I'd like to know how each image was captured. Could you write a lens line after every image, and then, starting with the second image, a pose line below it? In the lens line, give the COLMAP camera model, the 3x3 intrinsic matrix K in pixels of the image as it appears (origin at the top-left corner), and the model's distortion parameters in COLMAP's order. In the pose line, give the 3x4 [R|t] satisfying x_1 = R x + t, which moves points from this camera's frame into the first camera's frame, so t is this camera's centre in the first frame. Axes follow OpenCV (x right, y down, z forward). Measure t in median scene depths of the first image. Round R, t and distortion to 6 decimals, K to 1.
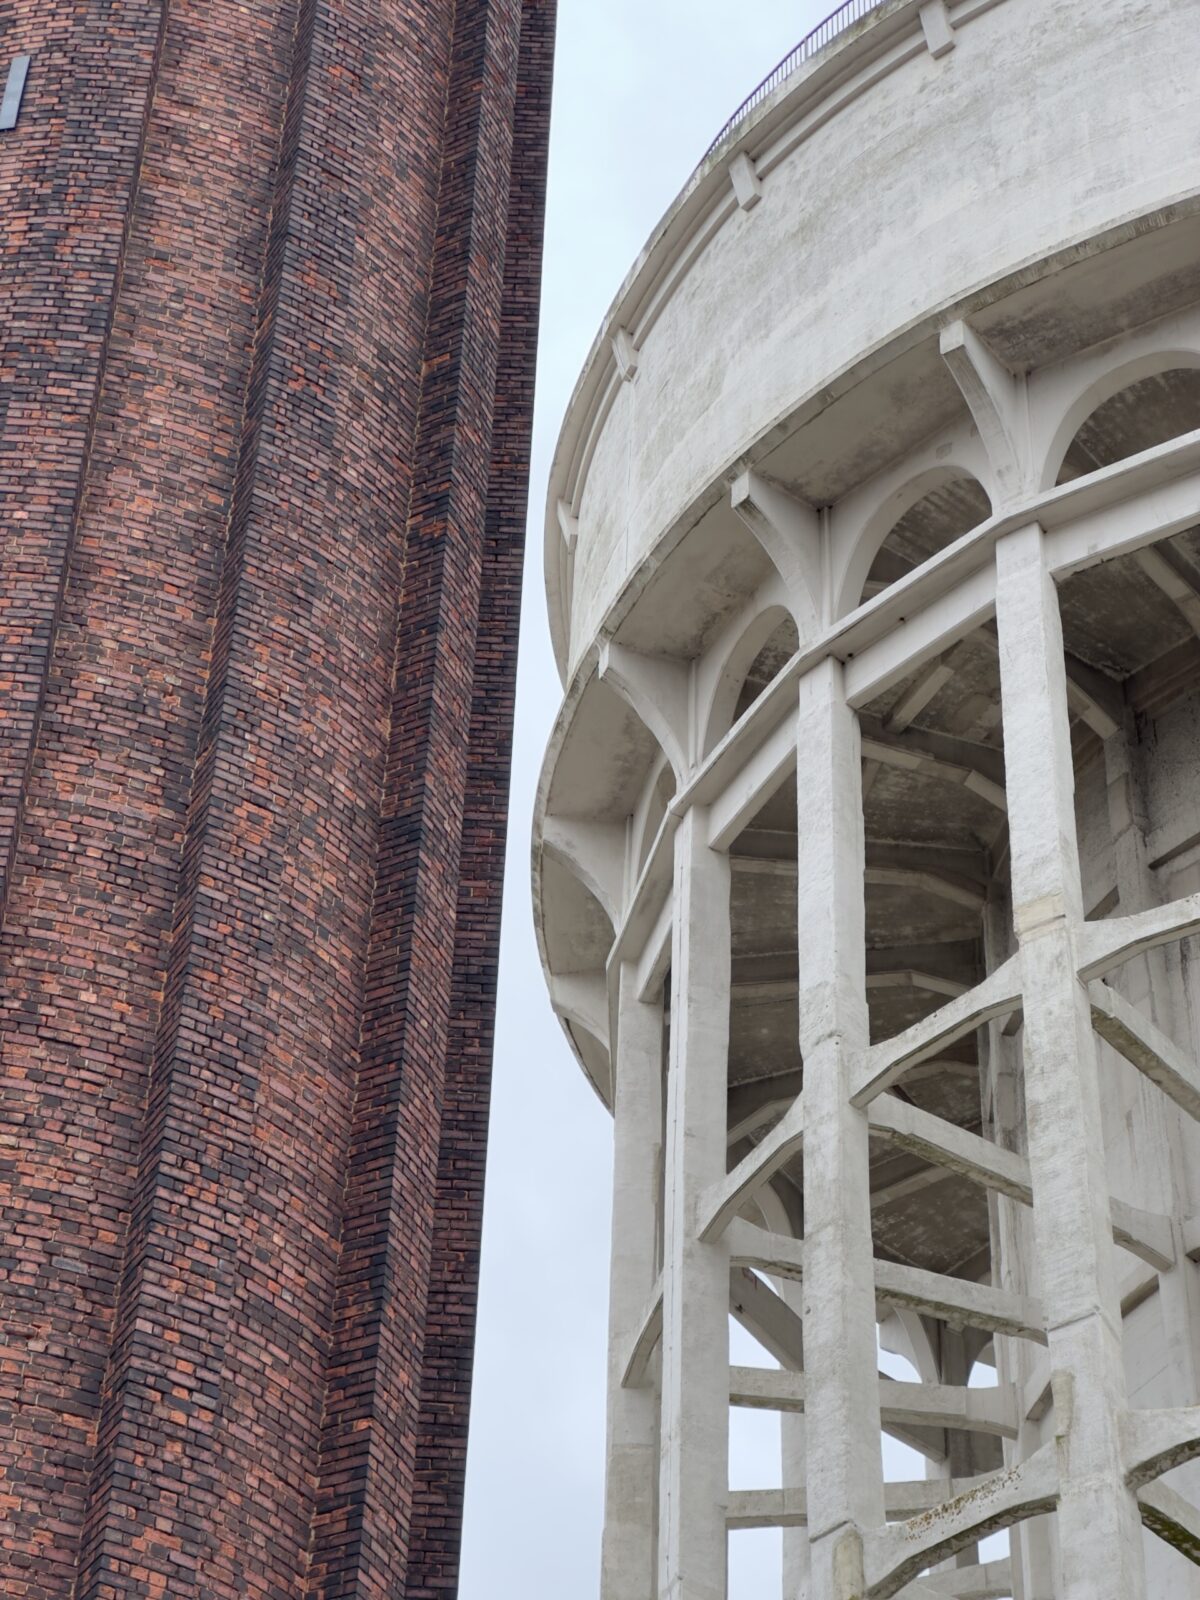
lens RADIAL K [[3566.9, 0, 597.0], [0, 3566.9, 772.1], [0, 0, 1]] dist [-0.164855, 6.313082]
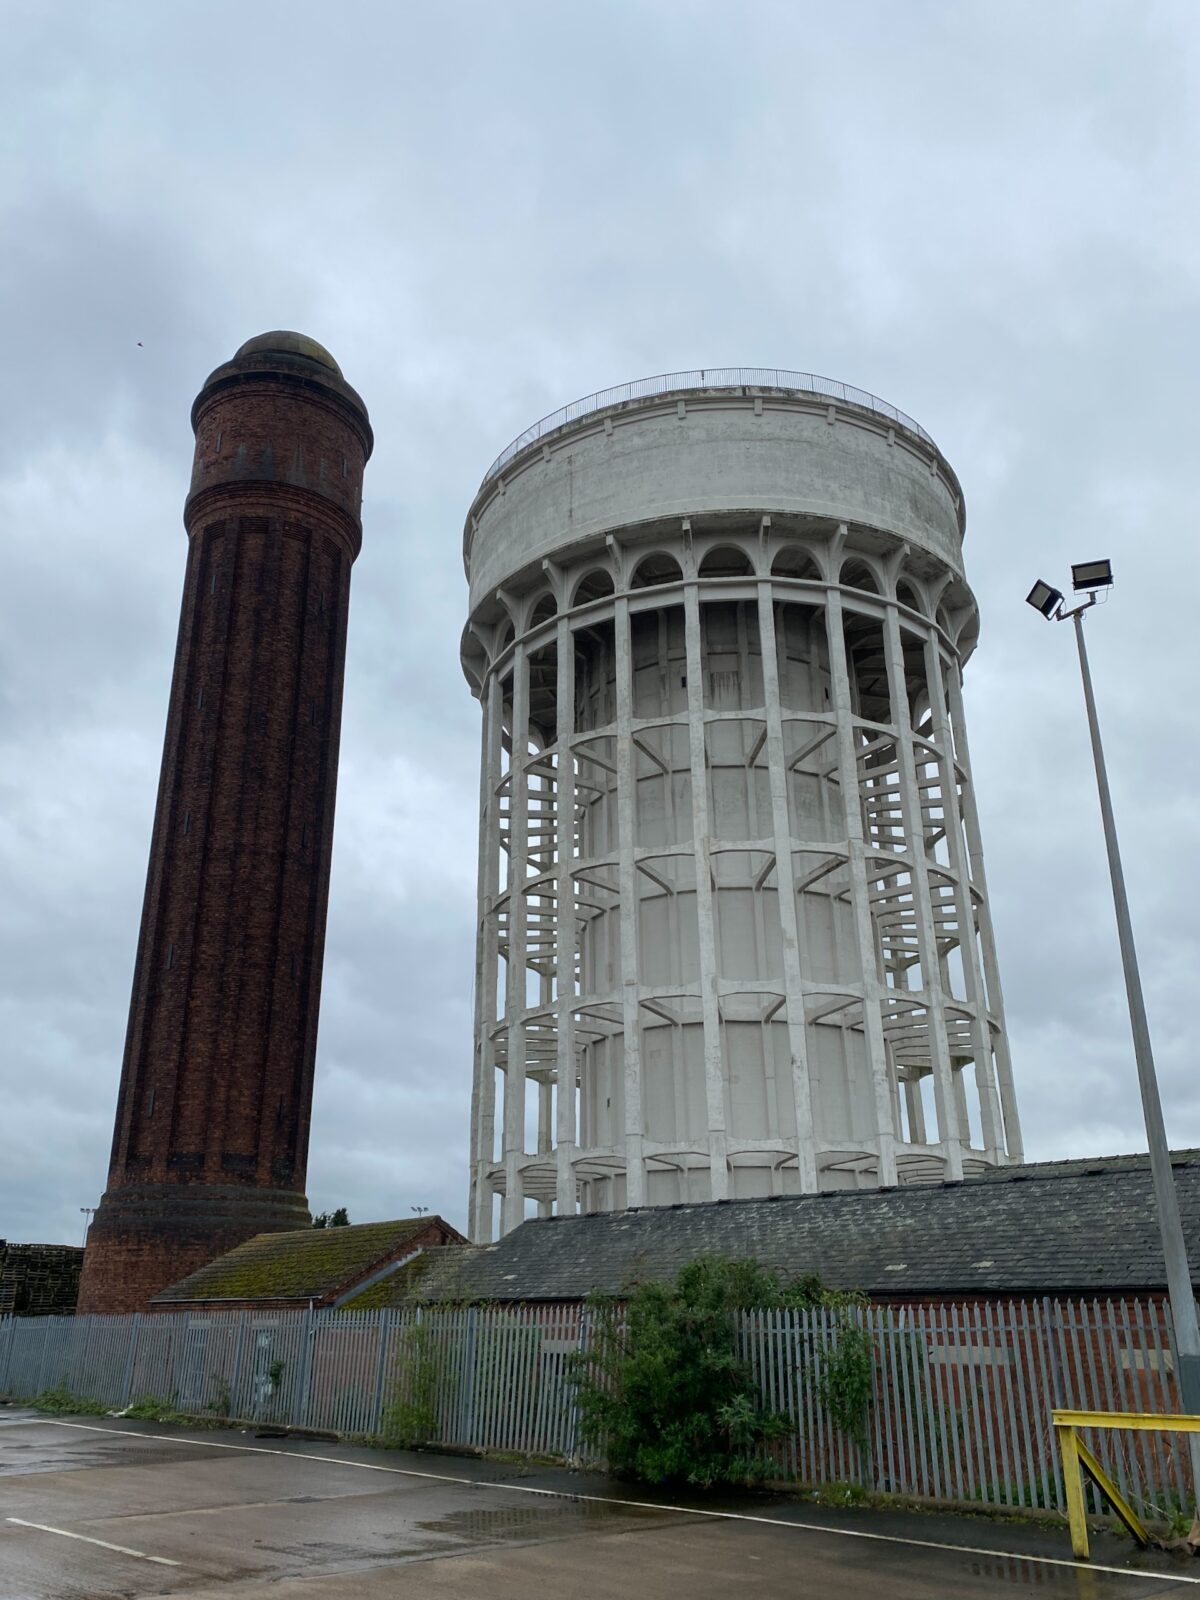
lens RADIAL K [[1253.9, 0, 577.6], [0, 1253.9, 821.1], [0, 0, 1]] dist [0.098559, -0.207627]
pose [[0.956144, -0.137869, -0.258420, 0.785430], [0.220428, 0.919700, 0.324906, -0.498049], [0.192874, -0.367620, 0.909756, -0.569821]]
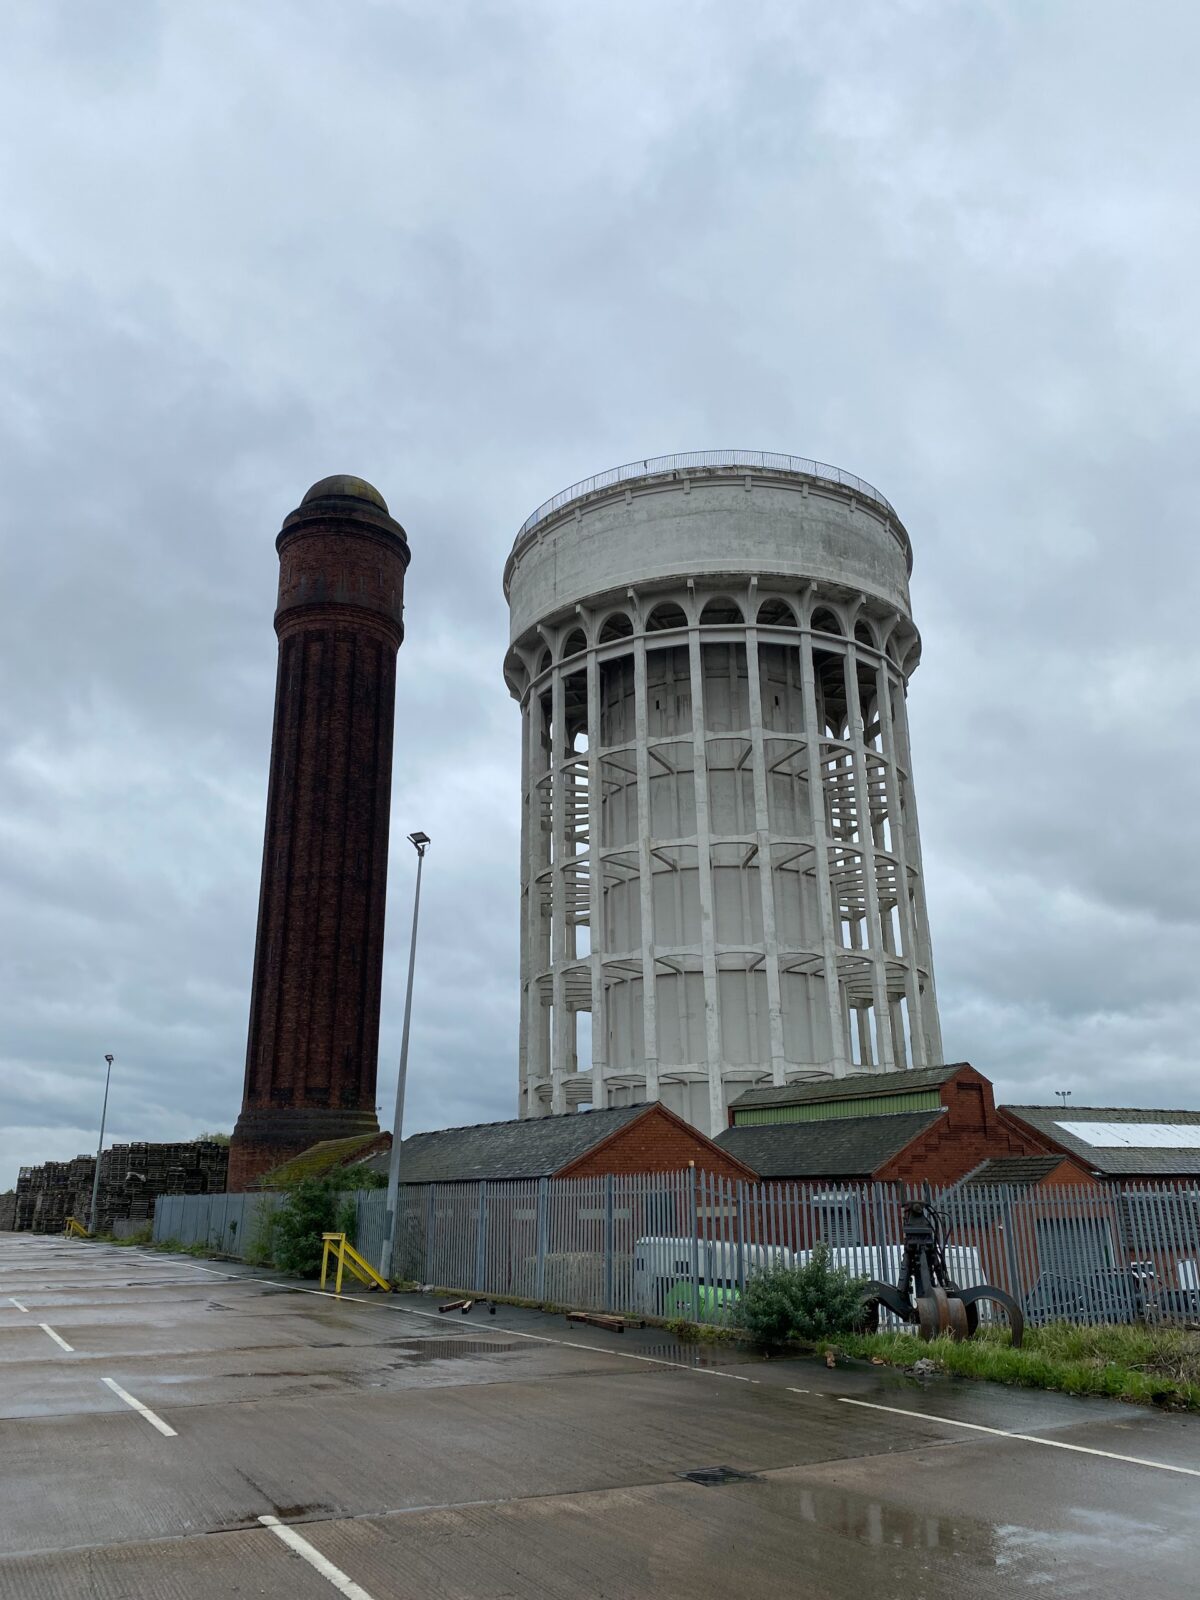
lens RADIAL K [[1207.1, 0, 588.8], [0, 1207.1, 792.0], [0, 0, 1]] dist [0.138836, -0.276398]
pose [[0.859659, -0.196684, -0.471489, 1.509854], [0.370240, 0.875785, 0.309714, -0.684507], [0.352008, -0.440813, 0.825697, -0.809675]]
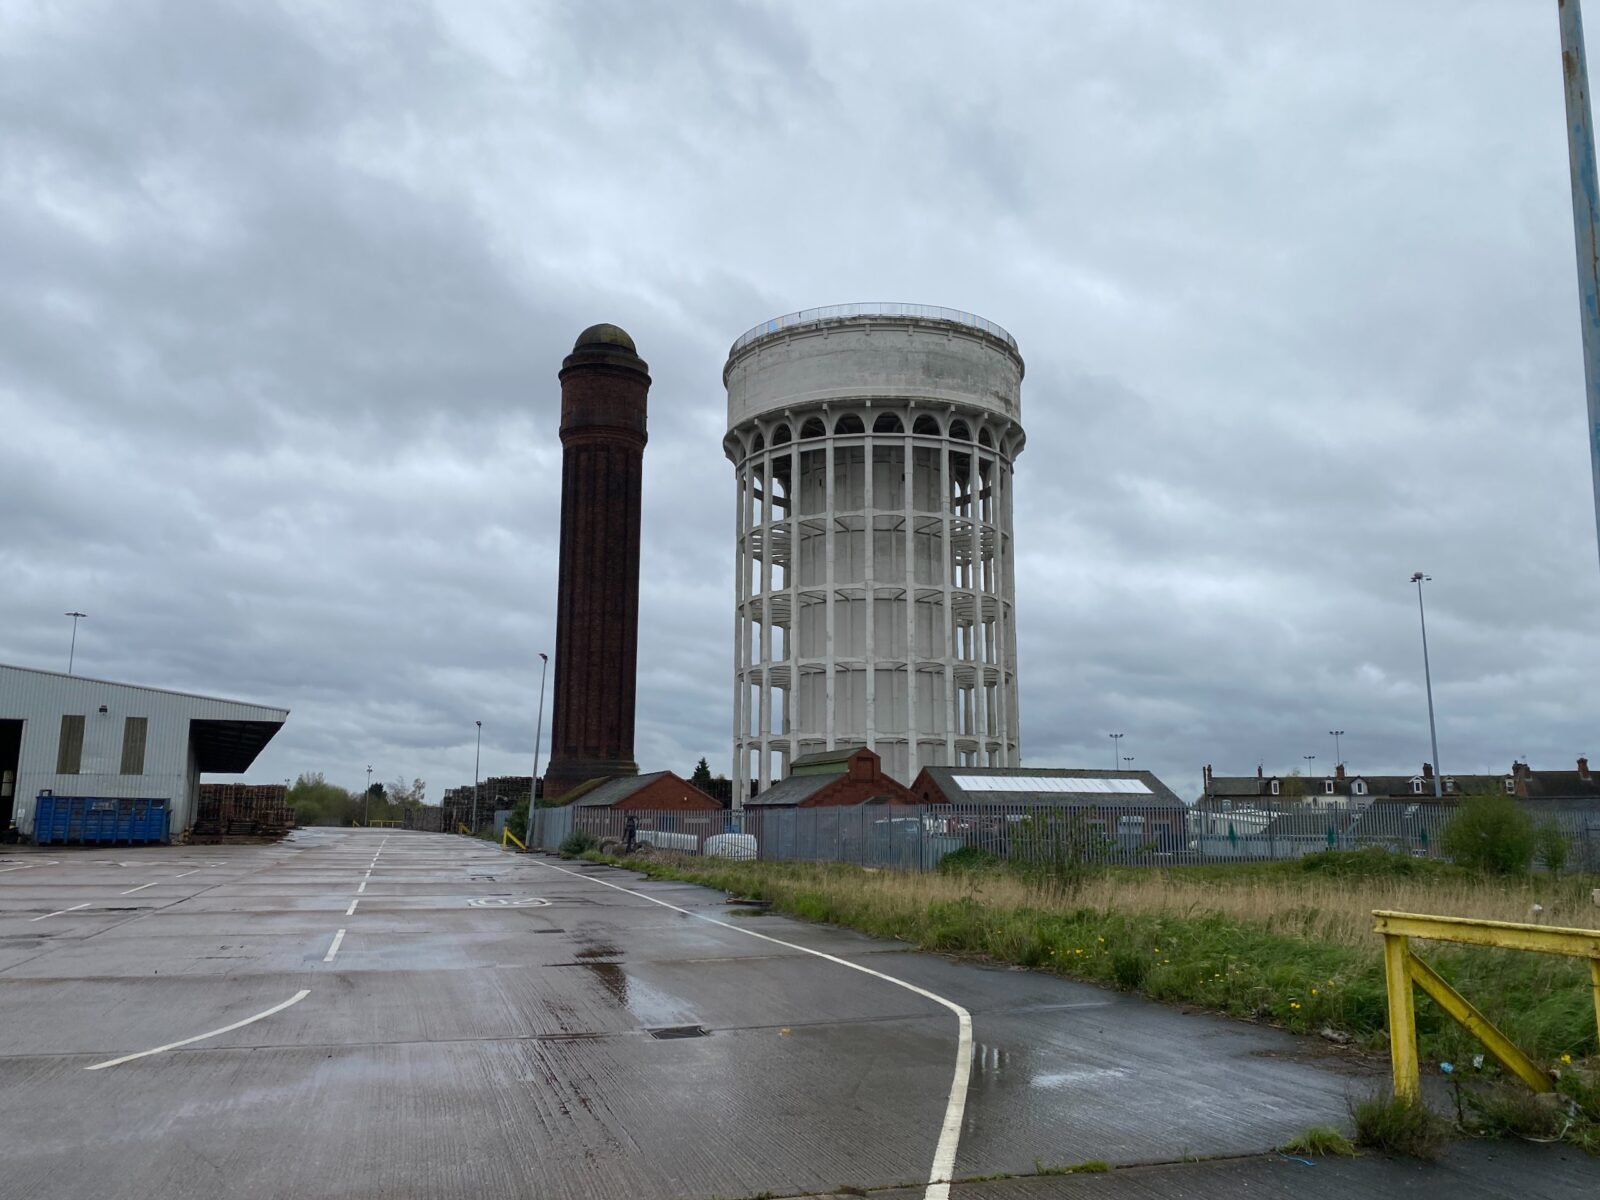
lens RADIAL K [[1244.4, 0, 796.0], [0, 1244.4, 593.7], [0, 0, 1]] dist [0.123063, -0.269946]
pose [[0.754446, -0.140055, -0.641245, 2.790830], [0.455624, 0.814987, 0.358055, -1.109312], [0.472459, -0.562300, 0.678676, -1.334494]]
